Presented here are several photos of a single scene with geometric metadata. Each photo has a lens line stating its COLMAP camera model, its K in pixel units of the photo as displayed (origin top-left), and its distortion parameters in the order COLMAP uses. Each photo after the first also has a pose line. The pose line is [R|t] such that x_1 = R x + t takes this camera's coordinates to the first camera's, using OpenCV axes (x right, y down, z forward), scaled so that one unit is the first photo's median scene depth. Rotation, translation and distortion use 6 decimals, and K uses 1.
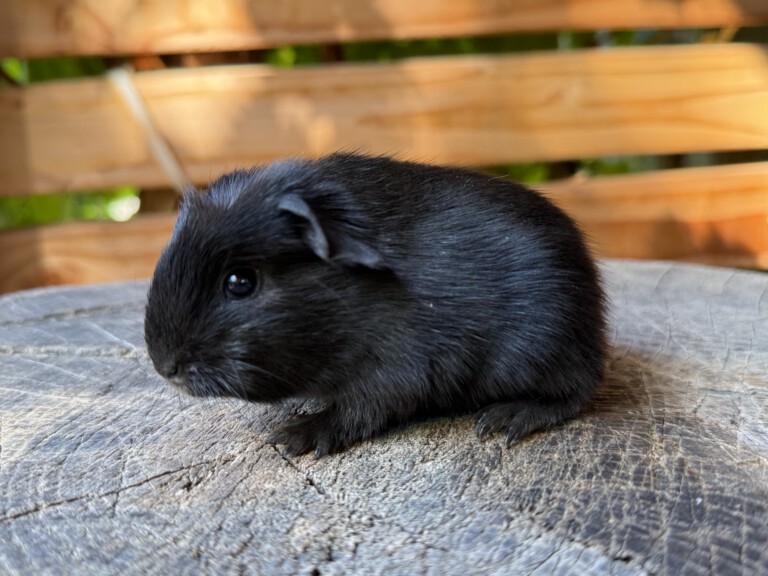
lens RADIAL K [[802.8, 0, 379.5], [0, 802.8, 287.4], [0, 0, 1]] dist [0.142491, -0.526983]
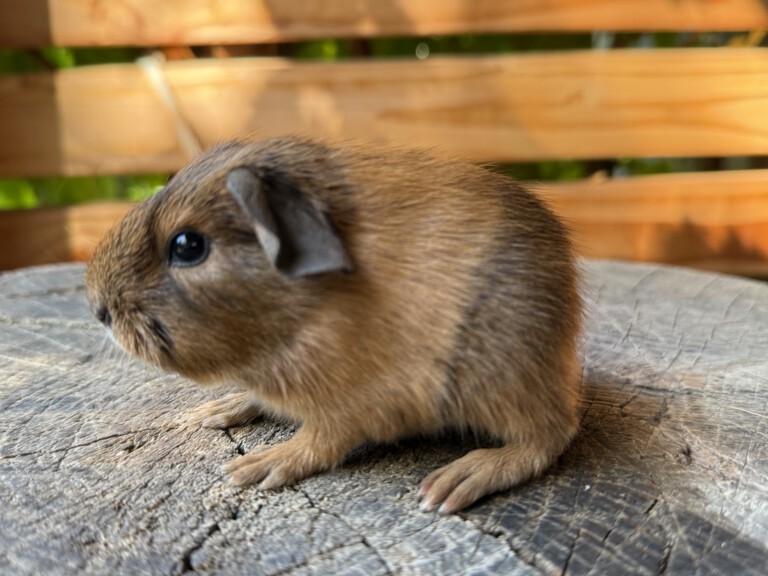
lens RADIAL K [[802.8, 0, 379.5], [0, 802.8, 287.4], [0, 0, 1]] dist [0.142491, -0.526983]
pose [[0.996874, 0.041778, -0.067061, 0.165728], [-0.041083, 0.999087, 0.011720, 0.000466], [0.067490, -0.008928, 0.997680, -0.071536]]
